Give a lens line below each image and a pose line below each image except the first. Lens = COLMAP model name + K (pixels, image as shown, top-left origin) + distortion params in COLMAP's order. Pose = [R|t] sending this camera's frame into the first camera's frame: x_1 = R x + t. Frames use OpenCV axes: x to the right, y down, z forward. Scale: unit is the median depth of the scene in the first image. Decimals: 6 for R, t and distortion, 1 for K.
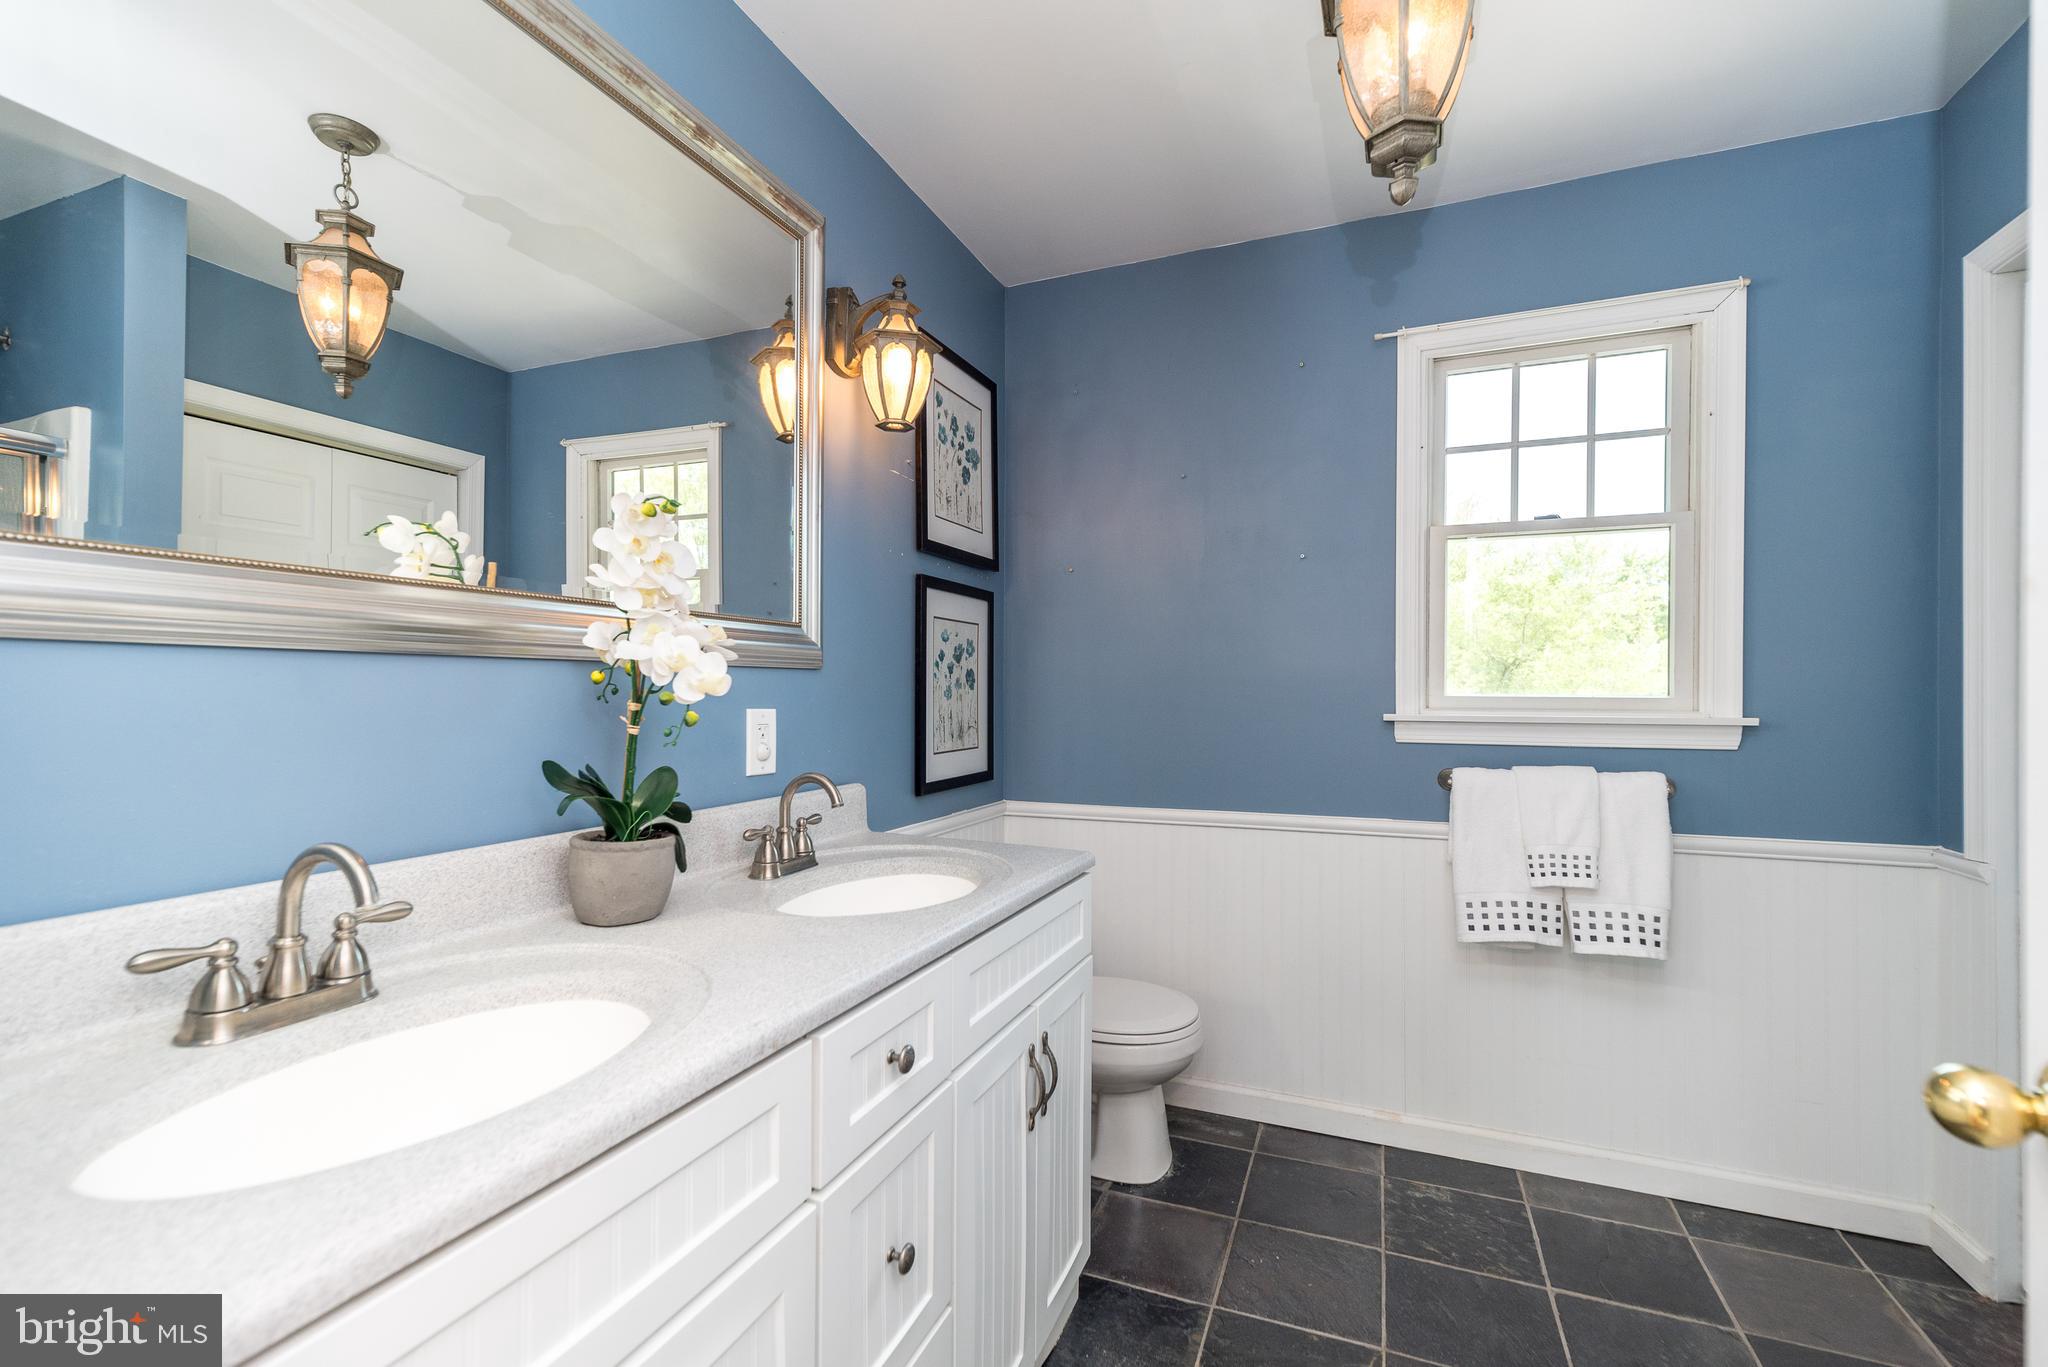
lens RADIAL K [[885.9, 0, 1019.8], [0, 885.9, 684.6], [0, 0, 1]] dist [-0.008551, 0.001632]
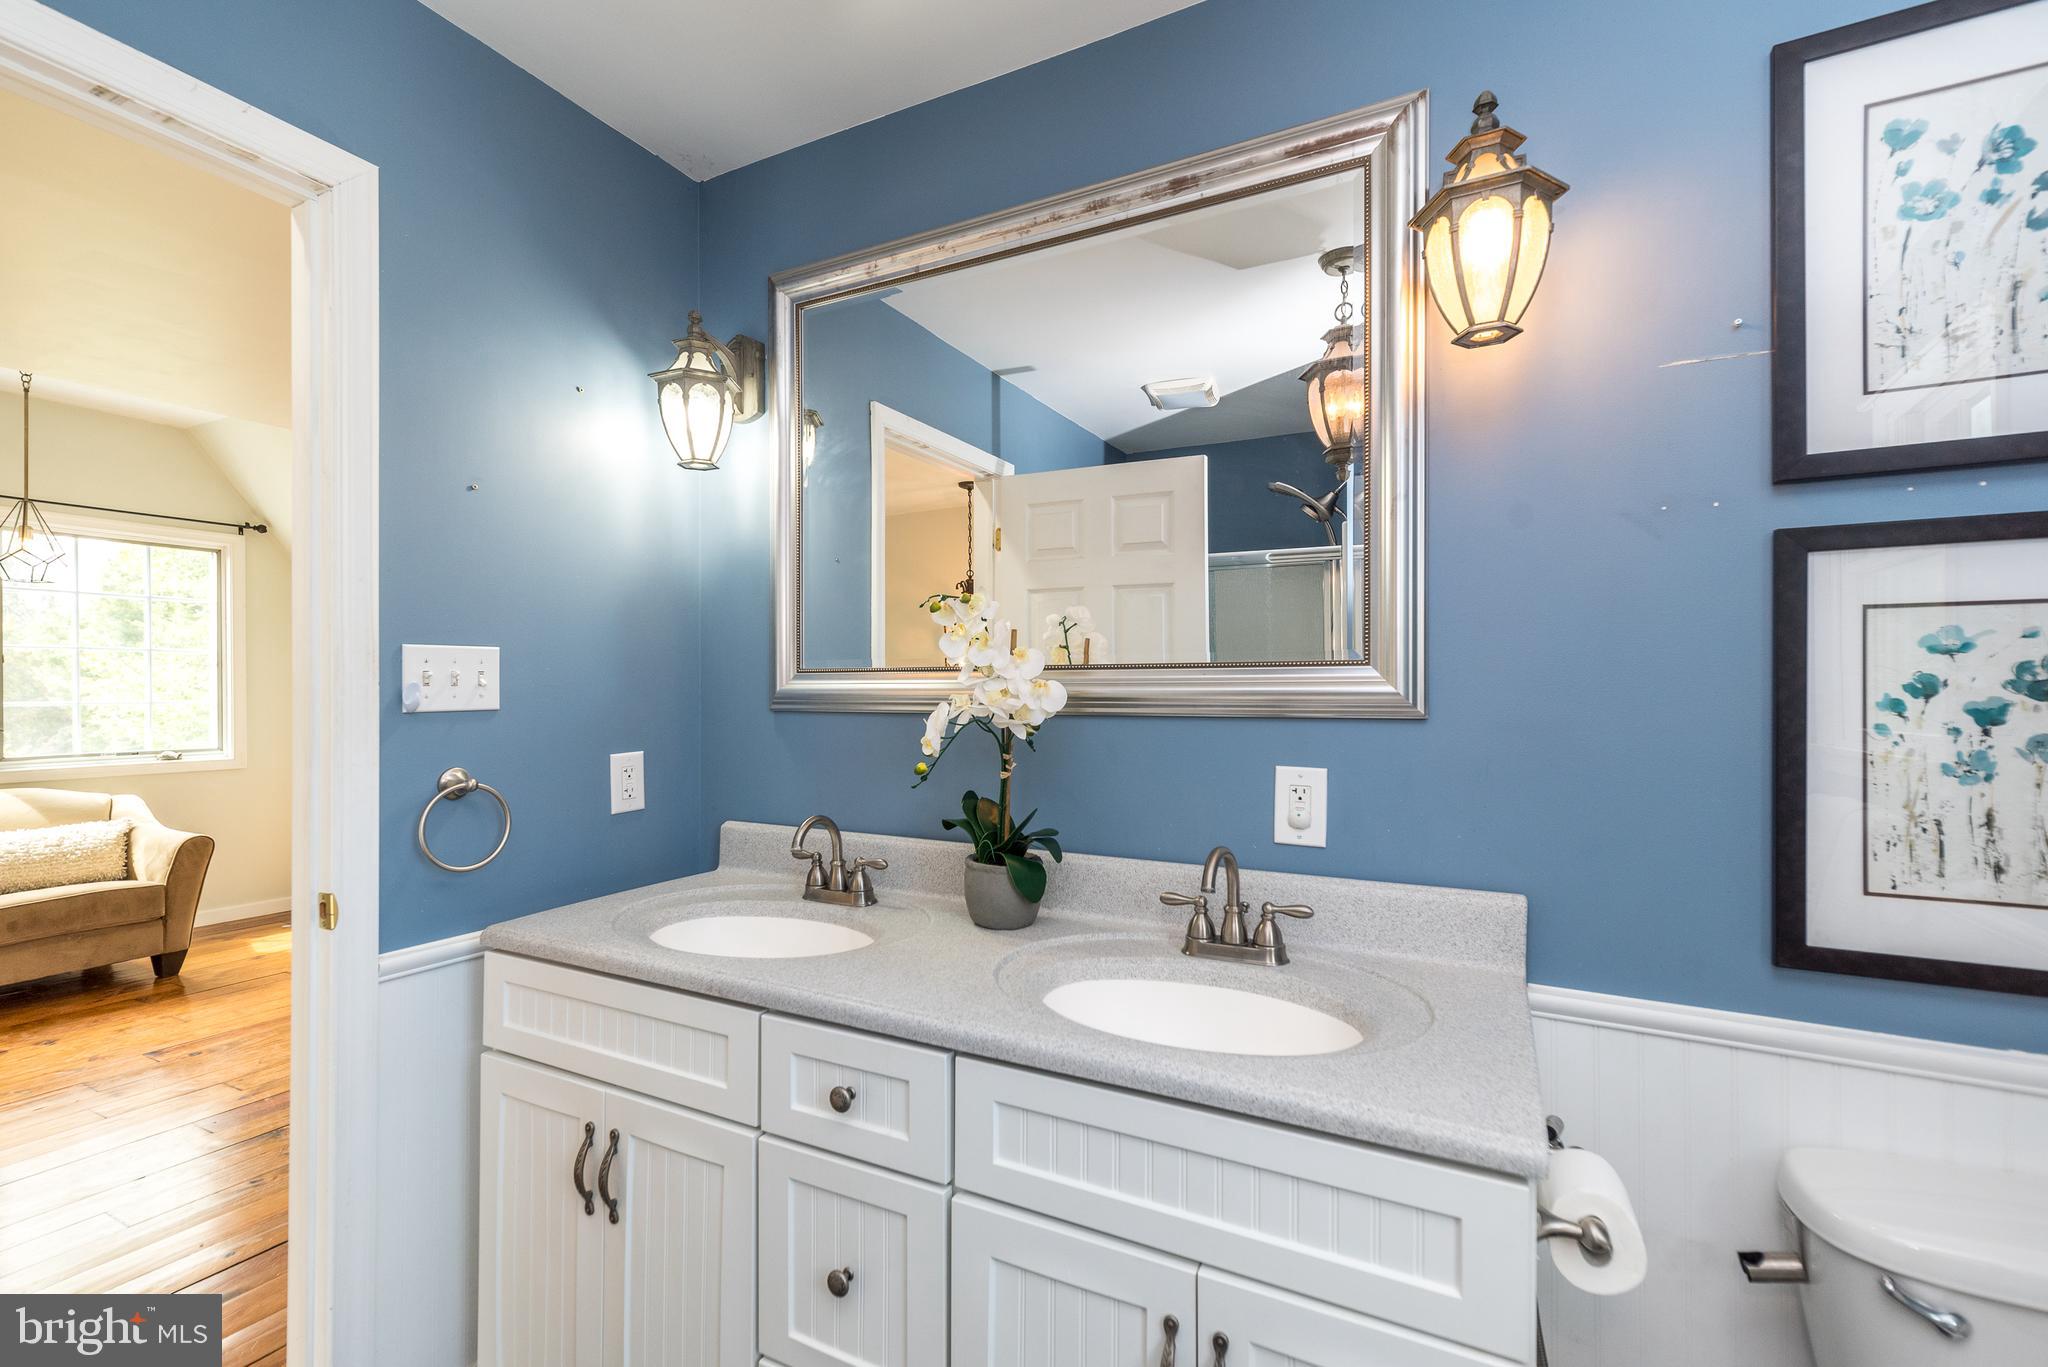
lens RADIAL K [[885.9, 0, 1027.1], [0, 885.9, 688.1], [0, 0, 1]] dist [-0.008551, 0.001632]
pose [[-0.092049, -0.002750, -0.995751, 0.548248], [0.007206, 0.999968, -0.003428, -0.045240], [0.995728, -0.007491, -0.092027, 0.783204]]
